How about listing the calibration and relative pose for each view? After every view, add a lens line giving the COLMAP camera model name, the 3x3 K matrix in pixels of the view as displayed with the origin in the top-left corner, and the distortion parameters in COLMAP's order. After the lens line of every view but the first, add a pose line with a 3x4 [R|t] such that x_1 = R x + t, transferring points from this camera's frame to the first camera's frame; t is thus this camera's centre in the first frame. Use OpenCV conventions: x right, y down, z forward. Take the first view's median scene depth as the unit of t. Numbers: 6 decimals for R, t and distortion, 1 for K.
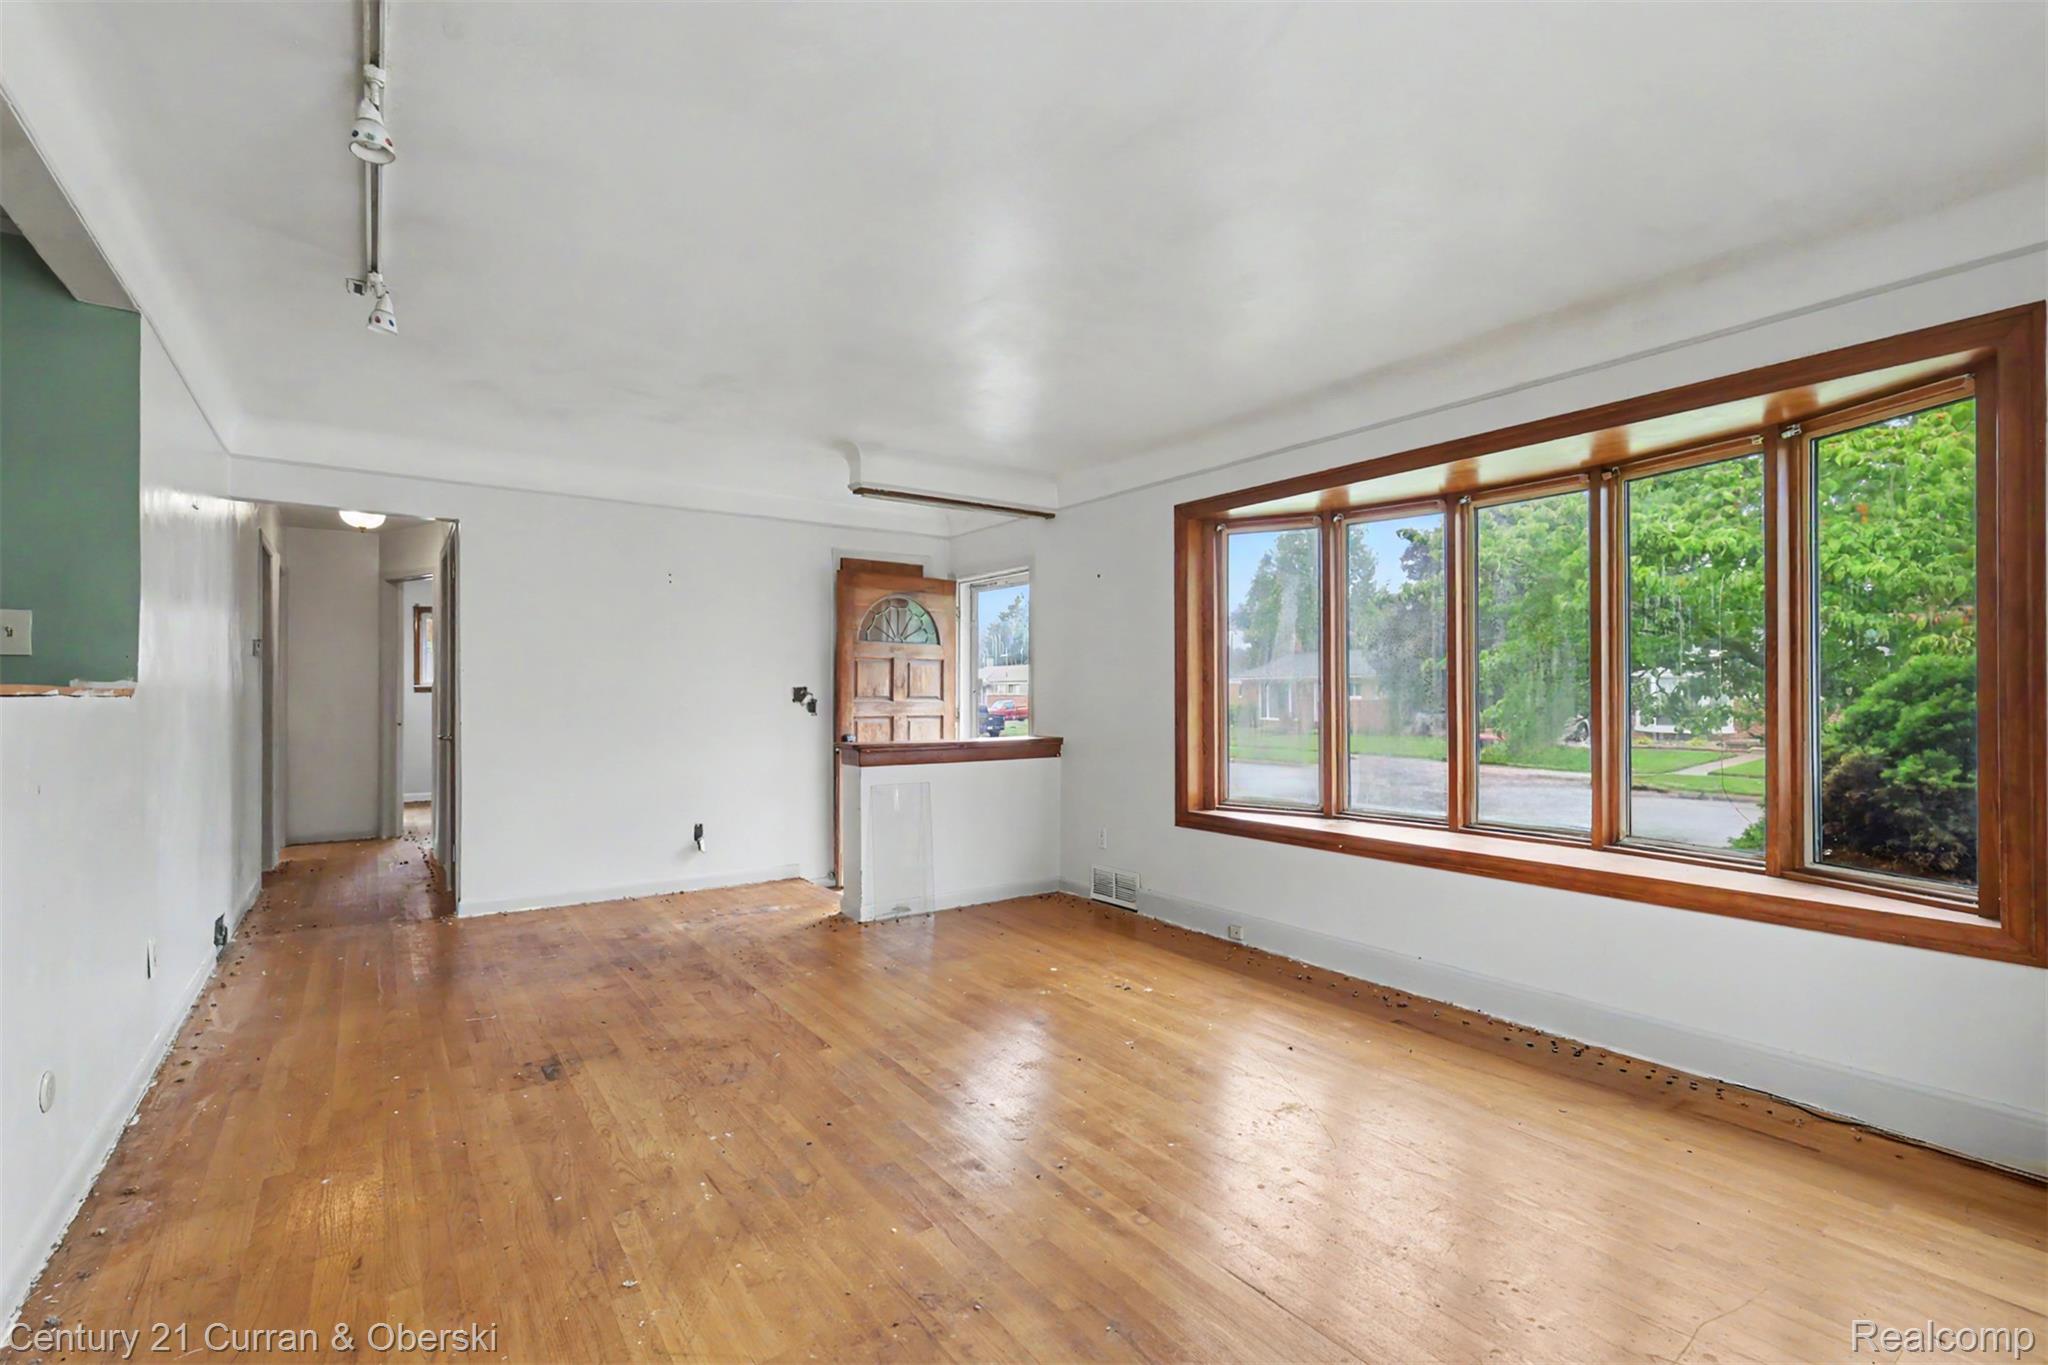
lens RADIAL K [[911.0, 0, 1027.9], [0, 911.0, 687.6], [0, 0, 1]] dist [0.002595, 0.000592]
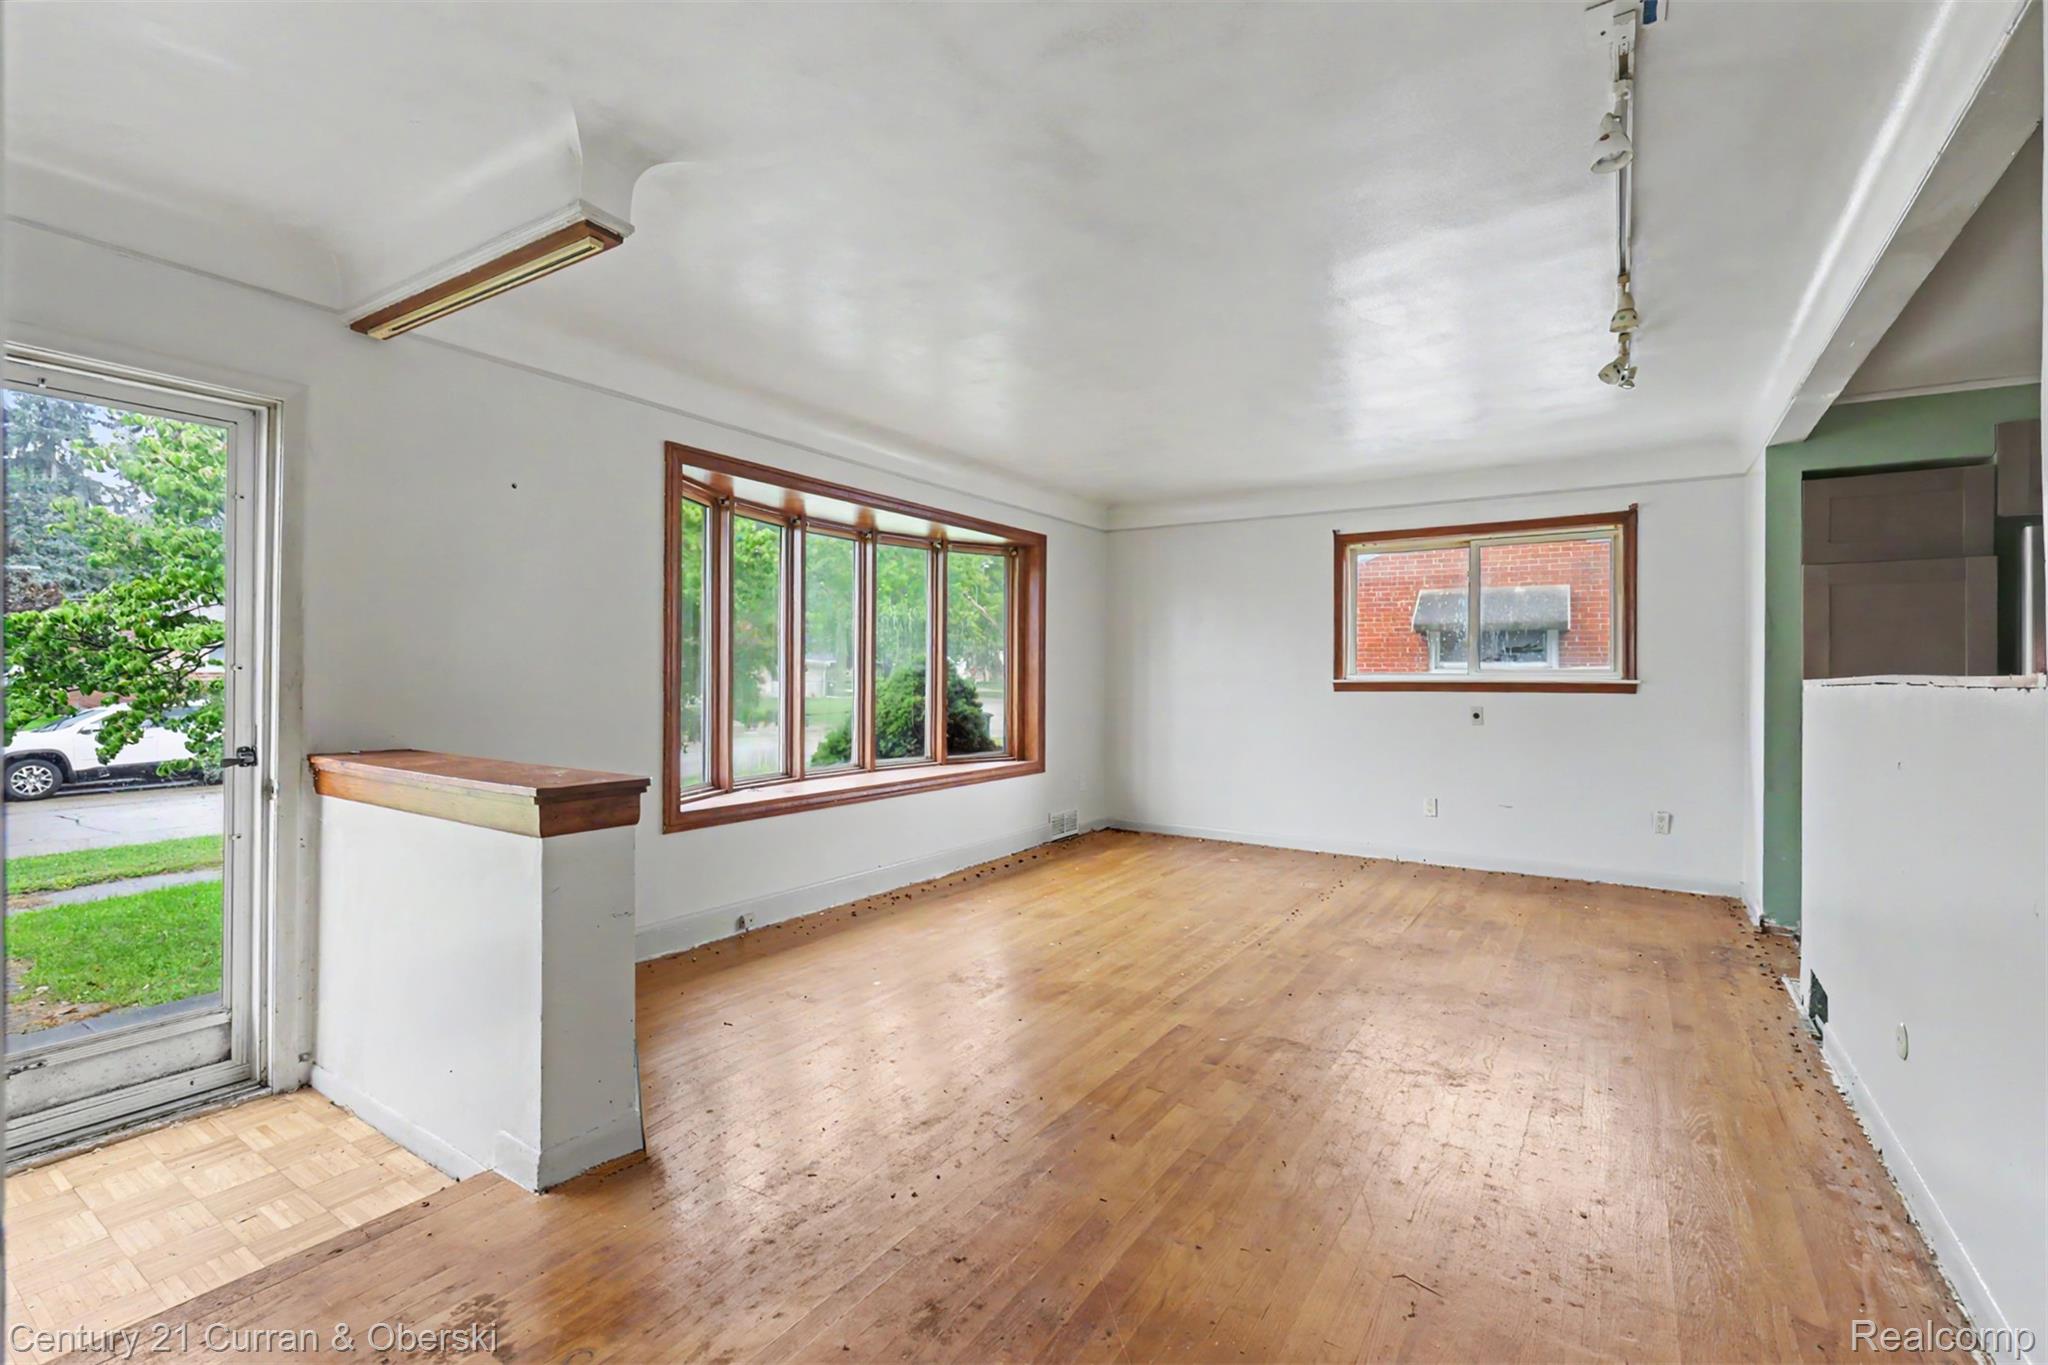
lens RADIAL K [[899.8, 0, 1029.1], [0, 899.8, 667.6], [0, 0, 1]] dist [0.001390, 0.000668]
pose [[-0.357794, 0.004487, 0.933790, -0.681037], [-0.014013, 0.999850, -0.010174, 0.006180], [-0.933695, -0.016725, -0.357677, 0.947923]]
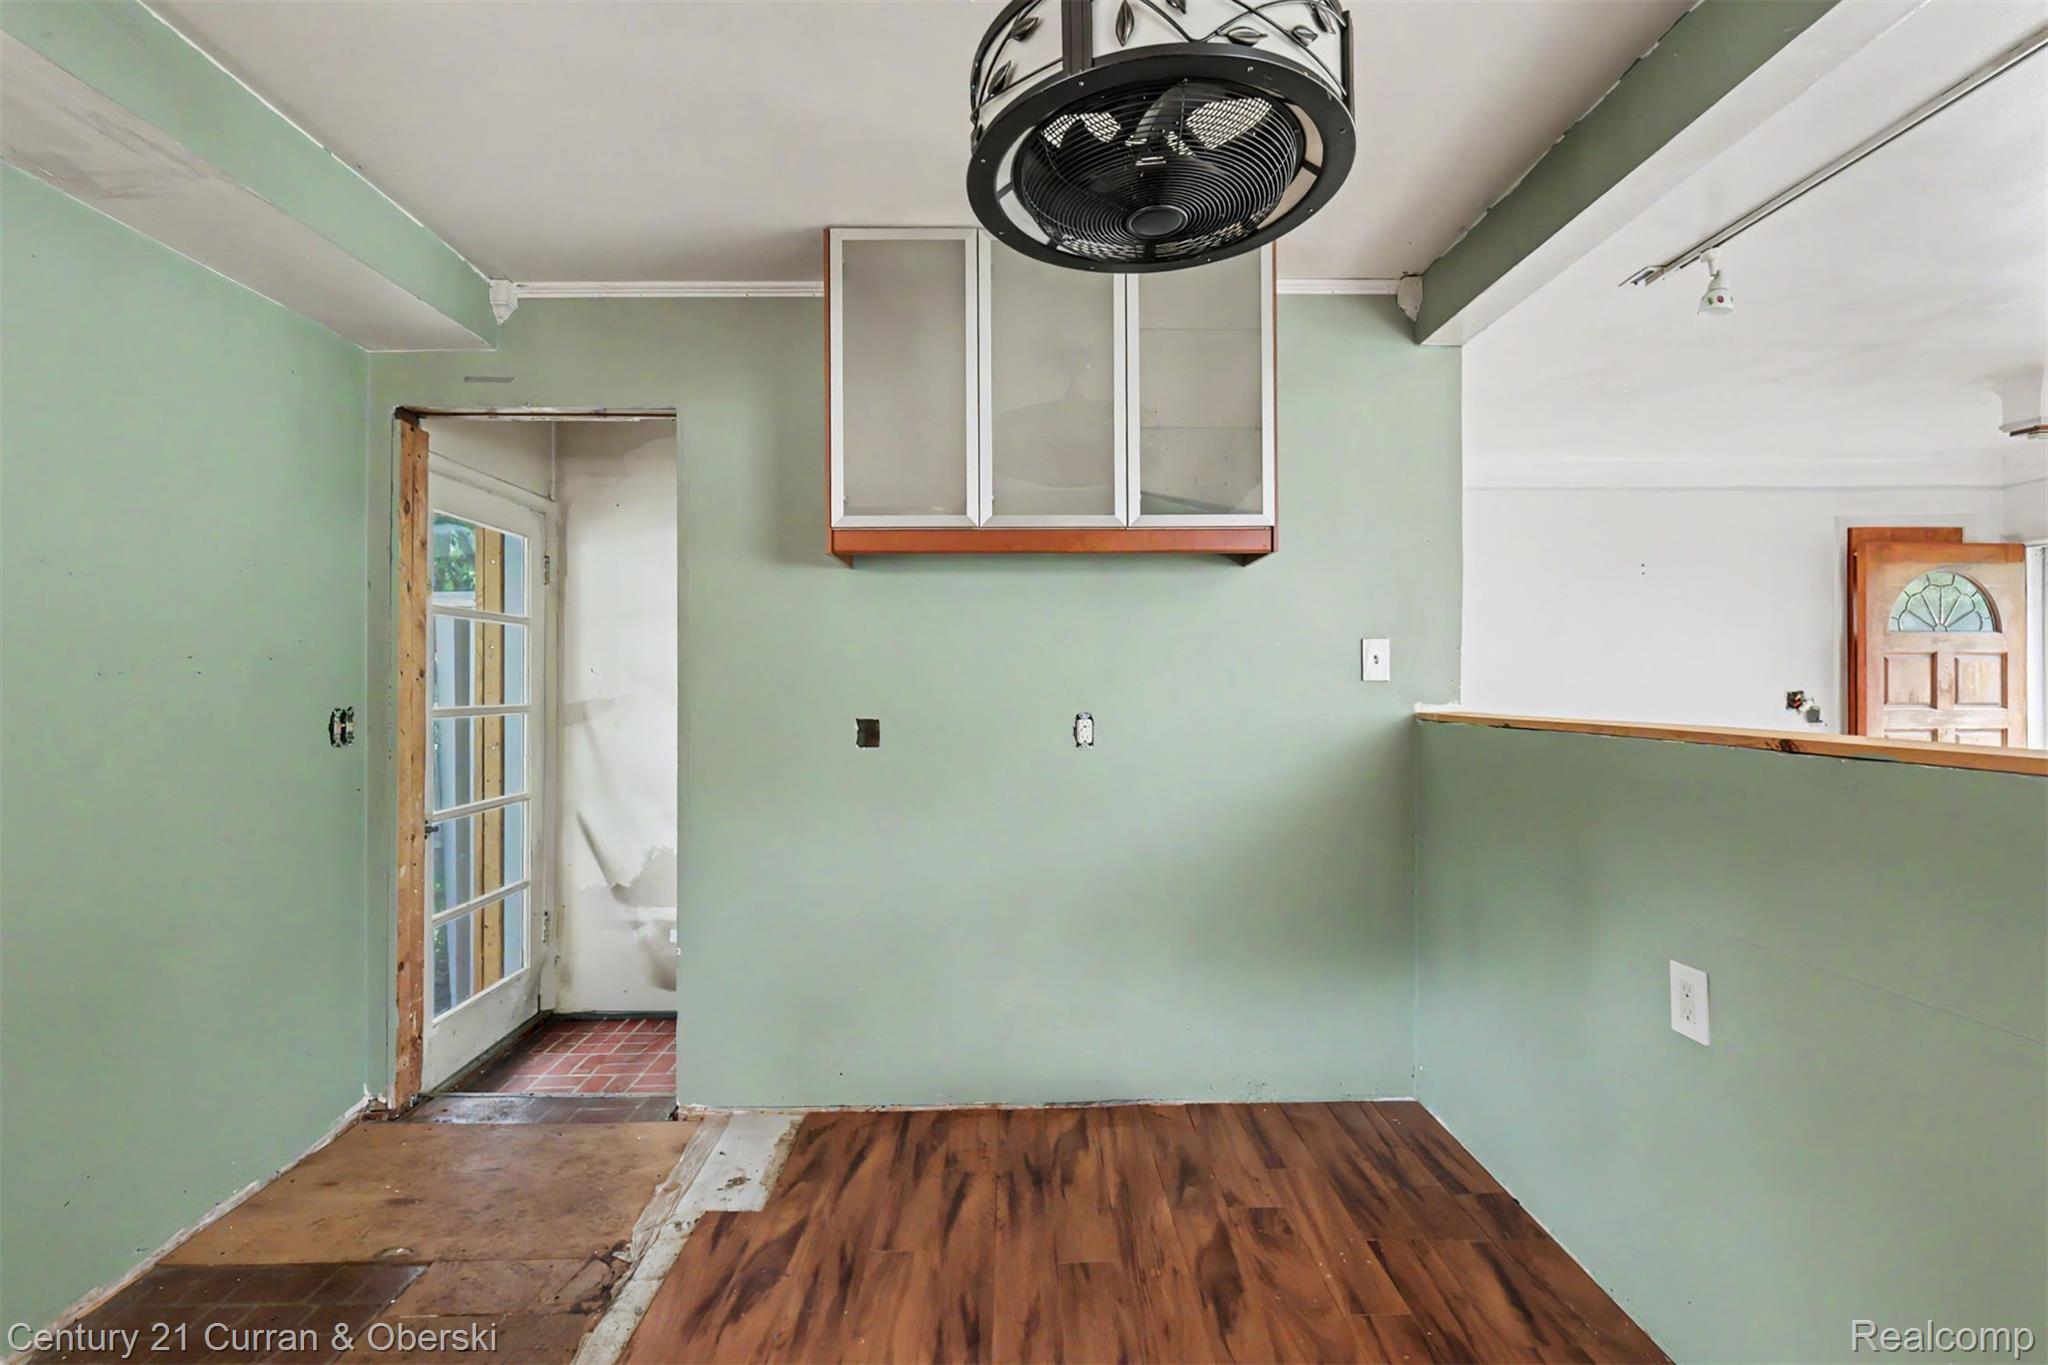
lens RADIAL K [[911.0, 0, 1027.9], [0, 911.0, 687.6], [0, 0, 1]] dist [0.002595, 0.000592]
pose [[0.827471, -0.003165, -0.561499, -0.435484], [0.009554, 0.999919, 0.008443, -0.021143], [0.561427, -0.012351, 0.827434, -0.071379]]
